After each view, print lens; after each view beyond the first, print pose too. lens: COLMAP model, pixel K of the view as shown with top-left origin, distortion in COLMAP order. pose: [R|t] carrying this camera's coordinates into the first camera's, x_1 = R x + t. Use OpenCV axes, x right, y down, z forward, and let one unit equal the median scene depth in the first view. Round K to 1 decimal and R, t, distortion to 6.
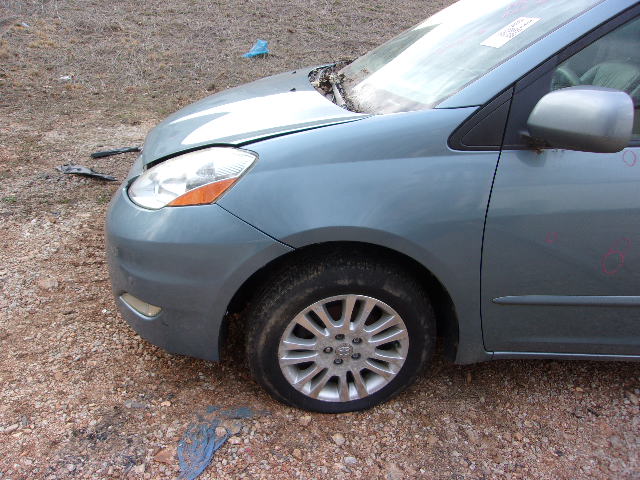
lens RADIAL K [[503.4, 0, 320.0], [0, 503.4, 240.0], [0, 0, 1]] dist [-0.005154, 0.017458]
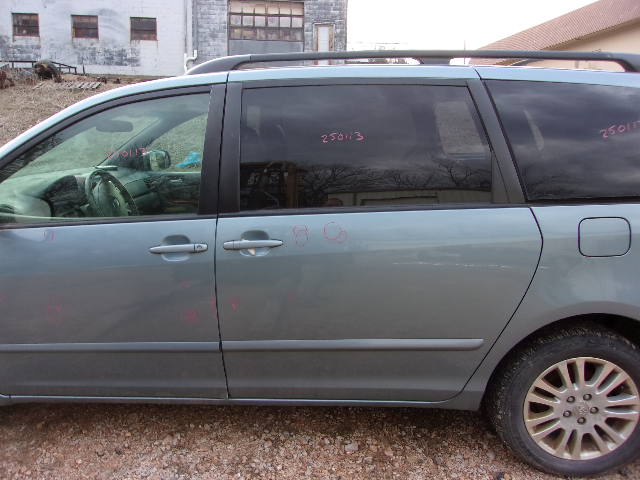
lens RADIAL K [[503.4, 0, 320.0], [0, 503.4, 240.0], [0, 0, 1]] dist [-0.005154, 0.017458]
pose [[0.997445, -0.034731, -0.062422, 1.176155], [0.021967, 0.980636, -0.194605, 0.105826], [0.067972, 0.192737, 0.978893, -0.212052]]
